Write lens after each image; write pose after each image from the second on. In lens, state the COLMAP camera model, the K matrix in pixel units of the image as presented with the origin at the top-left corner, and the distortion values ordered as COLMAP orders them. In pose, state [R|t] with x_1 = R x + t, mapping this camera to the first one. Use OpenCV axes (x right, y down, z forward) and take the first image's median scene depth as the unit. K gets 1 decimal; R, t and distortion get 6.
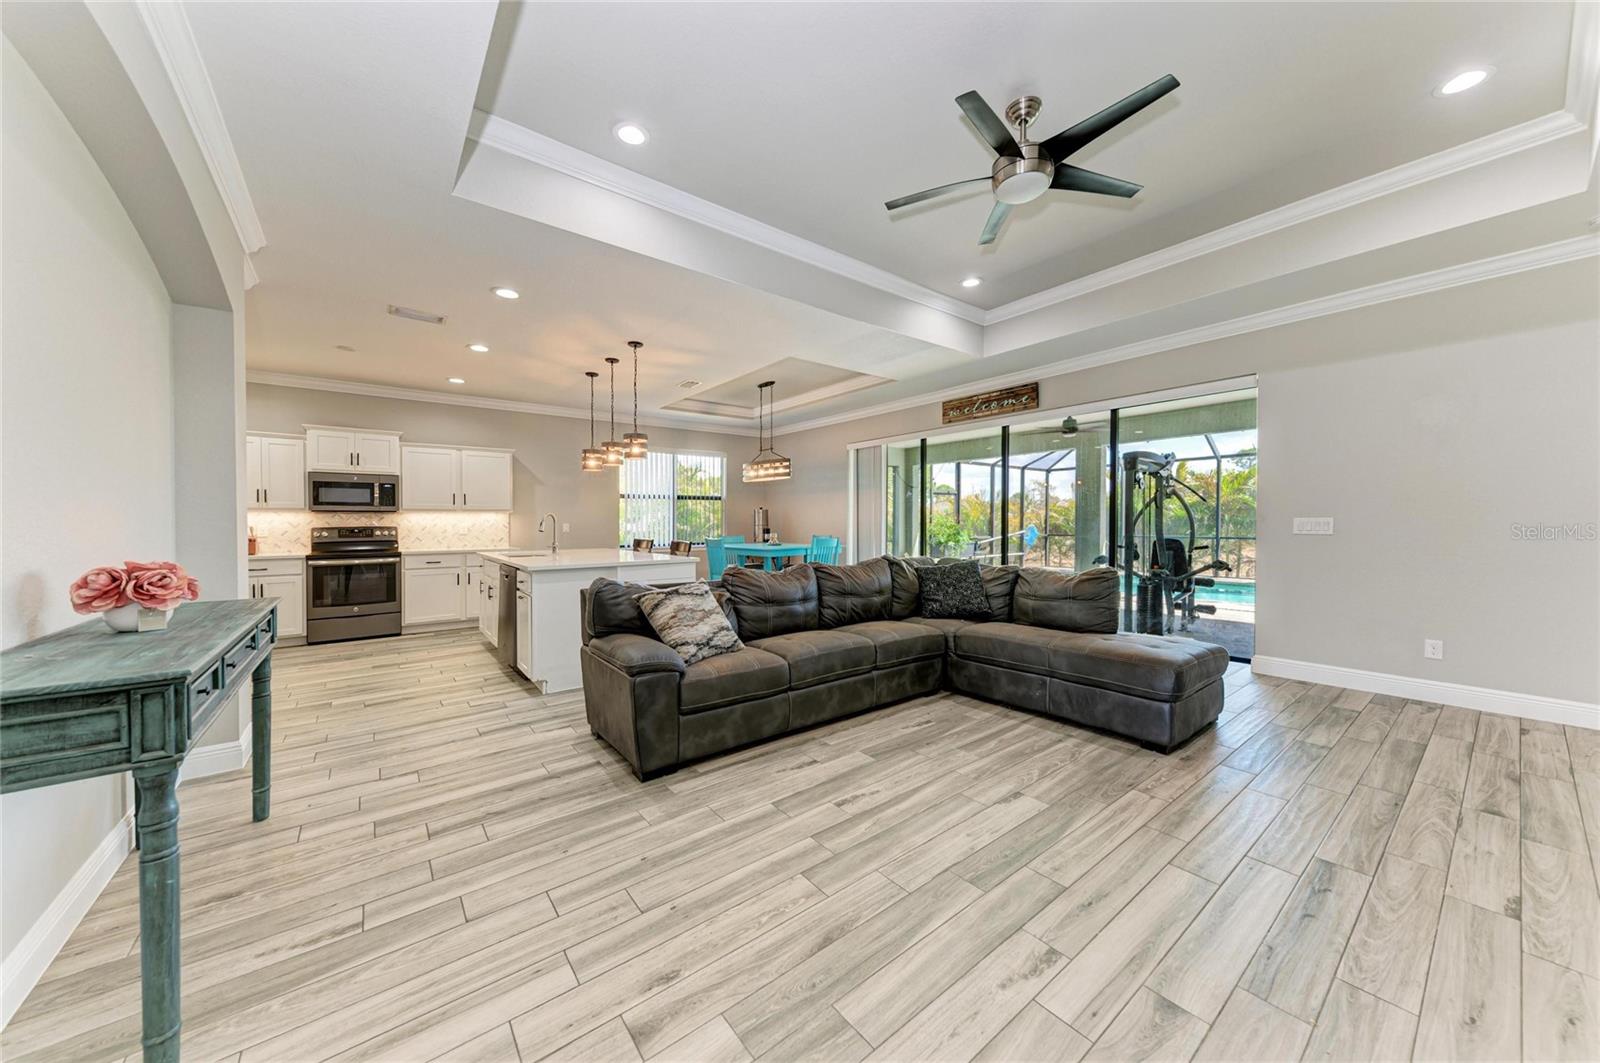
lens RADIAL K [[549.3, 0, 802.2], [0, 549.3, 523.2], [0, 0, 1]] dist [0.012732, -0.000156]
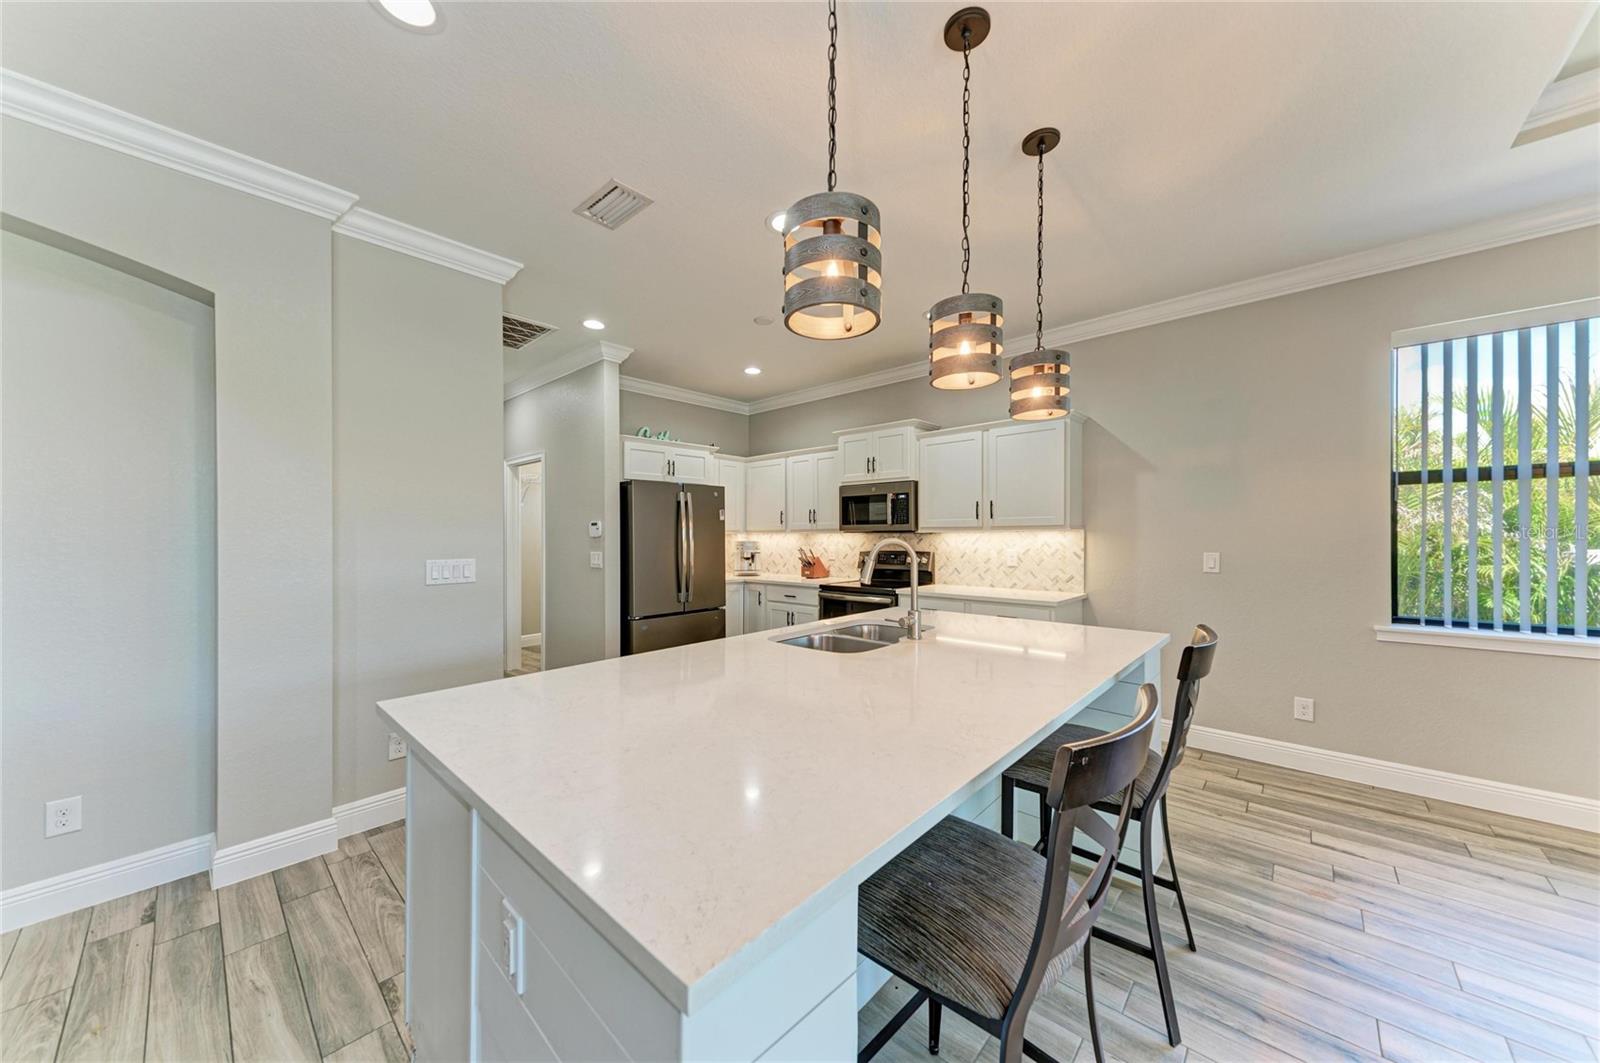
lens RADIAL K [[551.7, 0, 800.7], [0, 551.7, 537.2], [0, 0, 1]] dist [0.014999, -0.004252]
pose [[0.165770, 0.008090, -0.986131, -0.097553], [0.001509, 0.999963, 0.008457, -0.036394], [0.986163, -0.002890, 0.165752, 1.346889]]
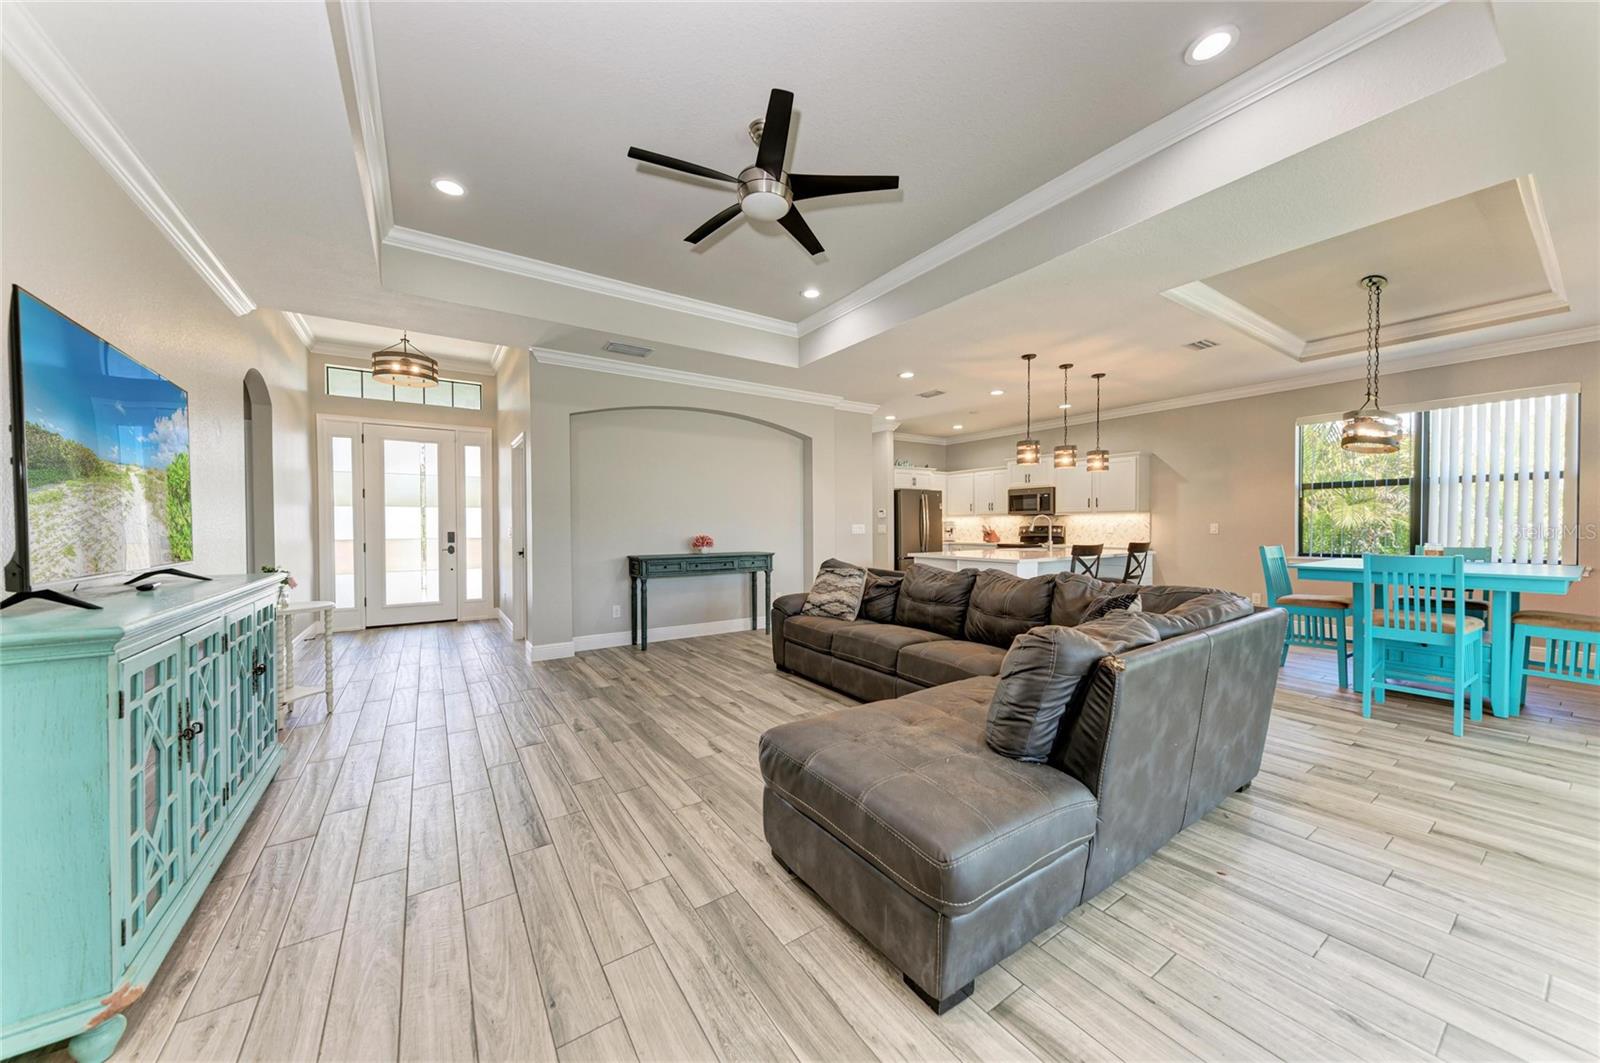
lens RADIAL K [[550.2, 0, 800.5], [0, 550.2, 533.2], [0, 0, 1]] dist [0.017141, -0.004612]
pose [[-0.071809, 0.020959, -0.997198, 1.129091], [0.002588, 0.999780, 0.020827, -0.009883], [0.997415, -0.001086, -0.071847, 0.906502]]
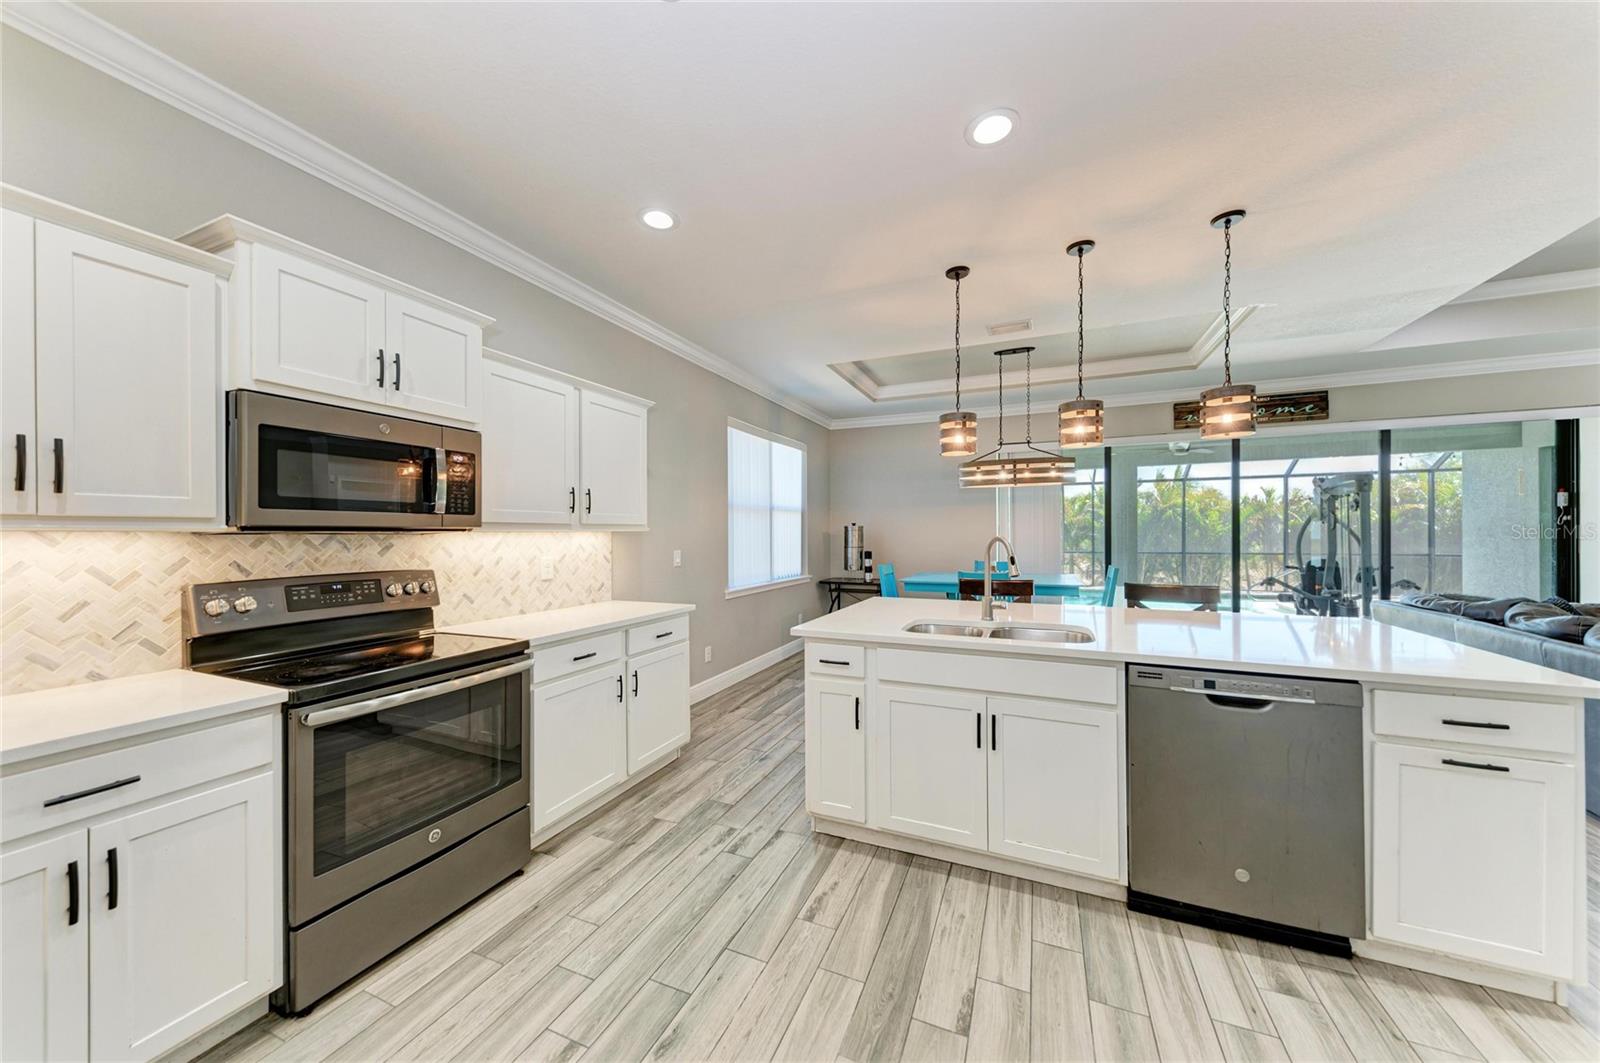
lens RADIAL K [[550.2, 0, 800.5], [0, 550.2, 533.2], [0, 0, 1]] dist [0.017141, -0.004612]
pose [[0.879074, 0.001877, 0.476681, -1.305545], [0.000700, 0.999986, -0.005229, -0.030042], [-0.476684, 0.004931, 0.879061, 1.035224]]
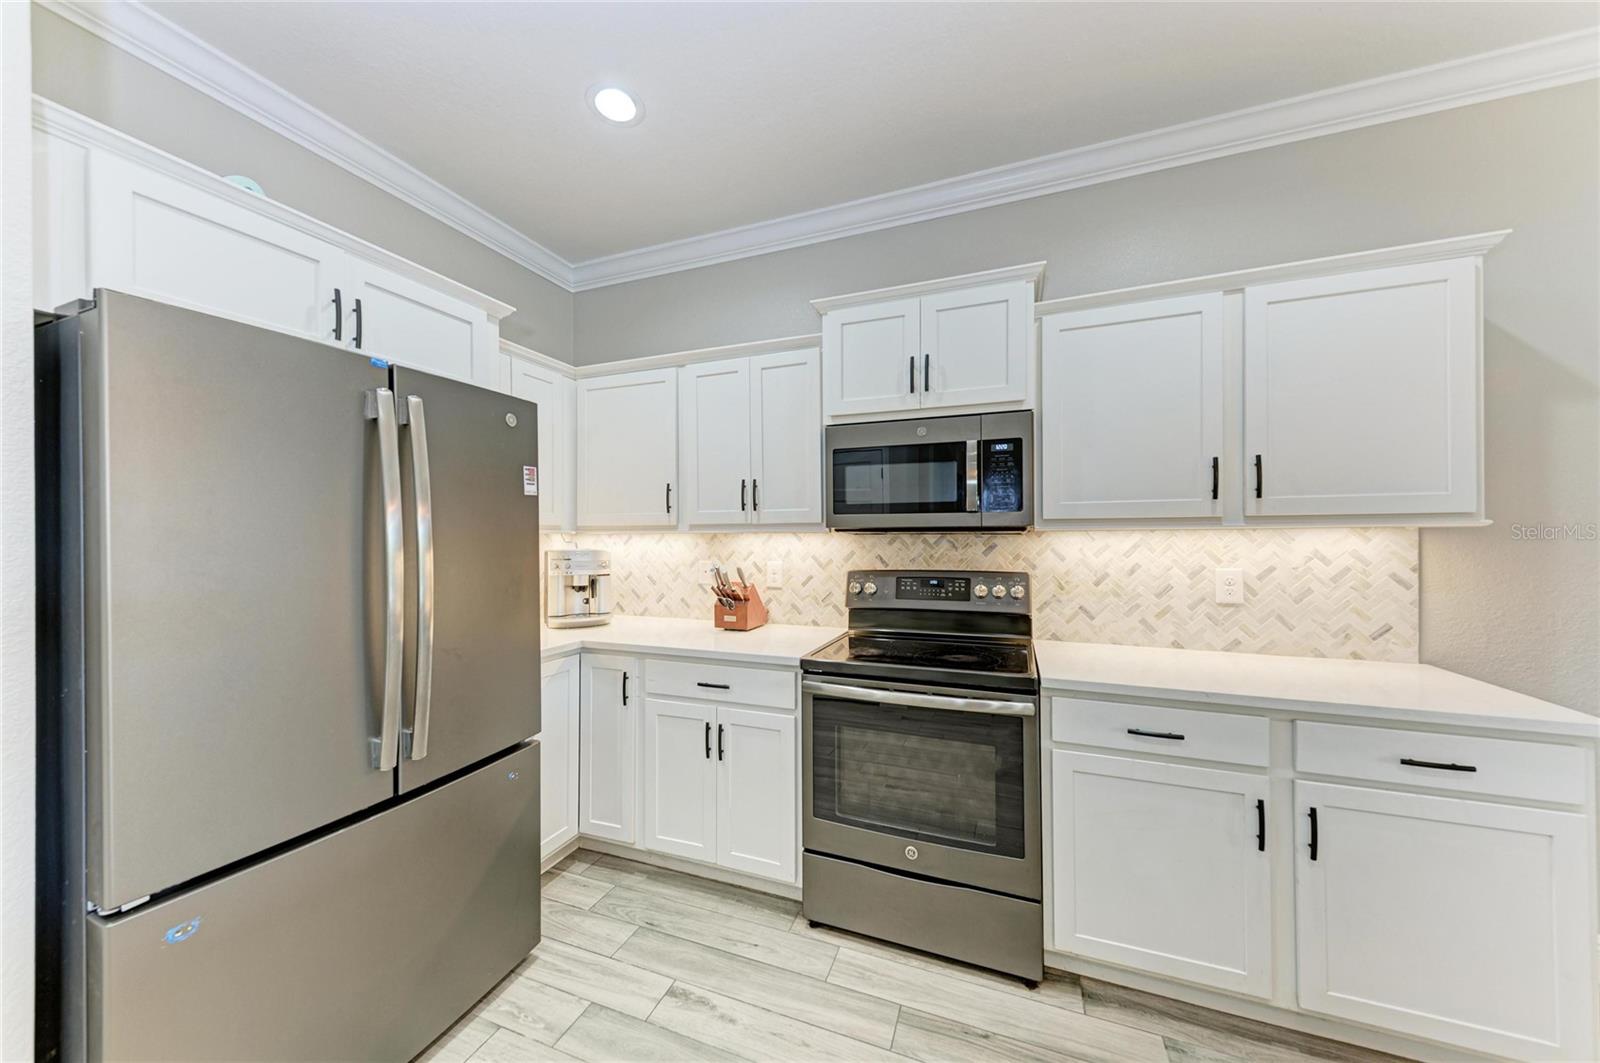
lens RADIAL K [[550.2, 0, 800.5], [0, 550.2, 533.2], [0, 0, 1]] dist [0.017141, -0.004612]
pose [[0.513282, -0.000332, -0.858220, -0.971236], [0.000149, 1.000000, -0.000298, -0.033541], [0.858220, 0.000025, 0.513282, 1.335348]]
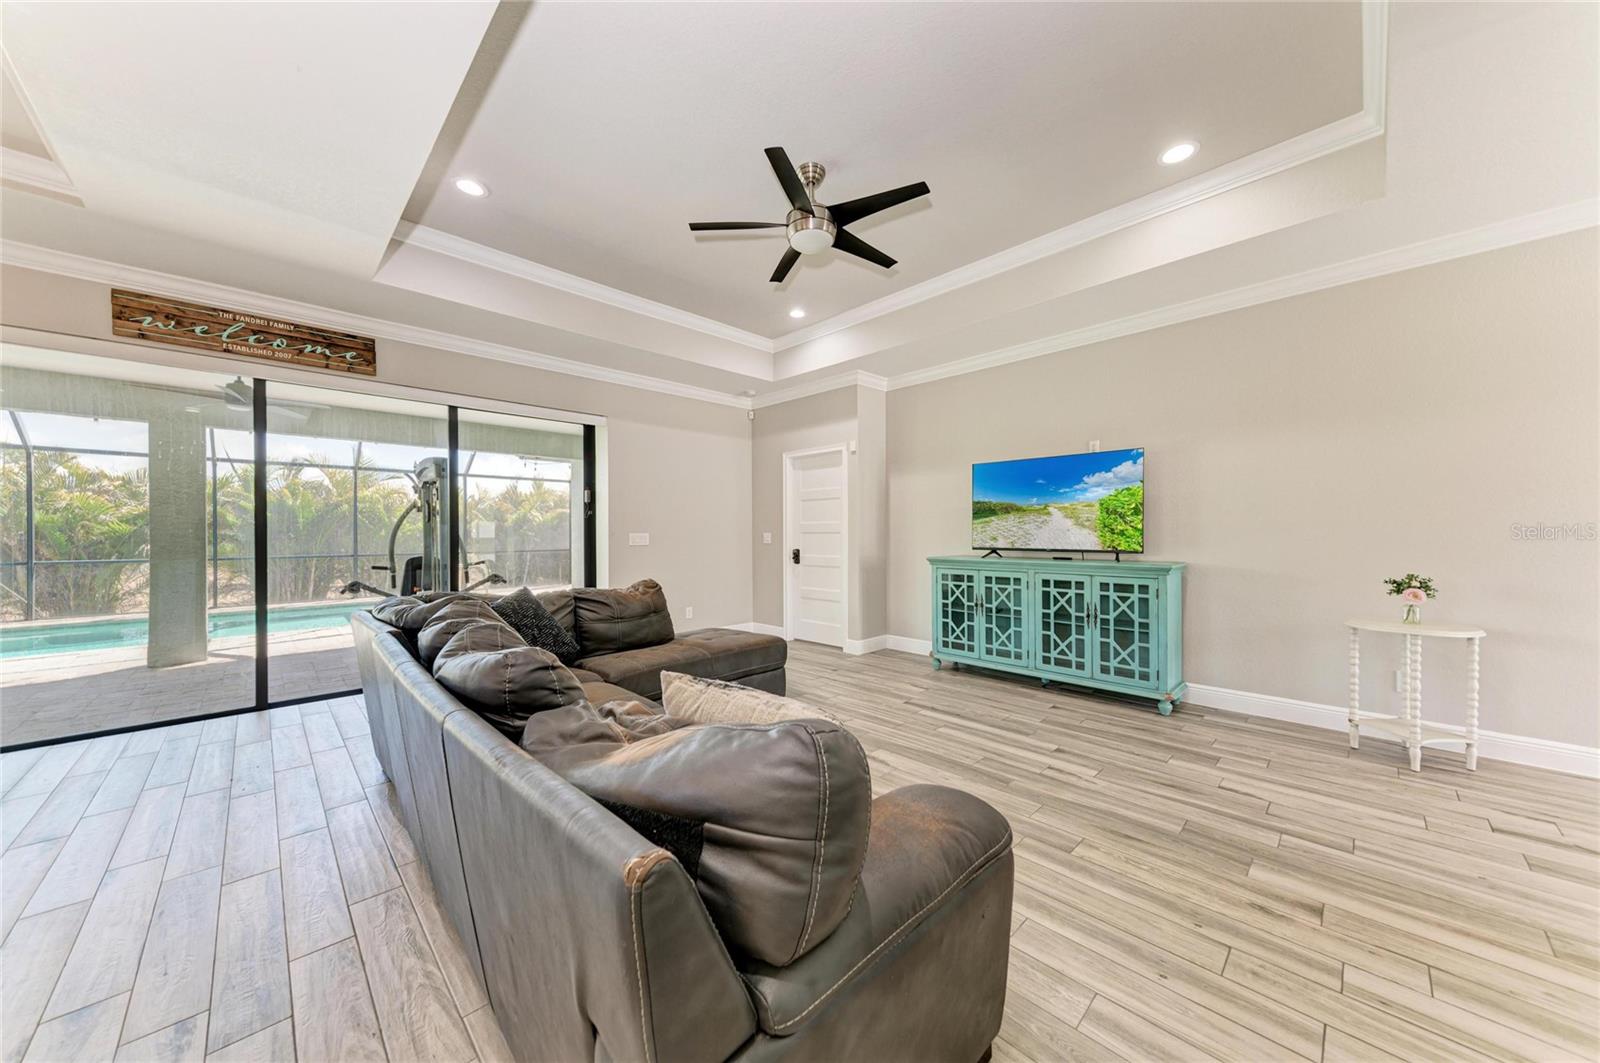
lens RADIAL K [[550.2, 0, 800.5], [0, 550.2, 533.2], [0, 0, 1]] dist [0.017141, -0.004612]
pose [[-0.108691, 0.004044, 0.994067, -0.578732], [0.009374, 0.999951, -0.003043, -0.001565], [-0.994031, 0.008987, -0.108724, 0.914446]]
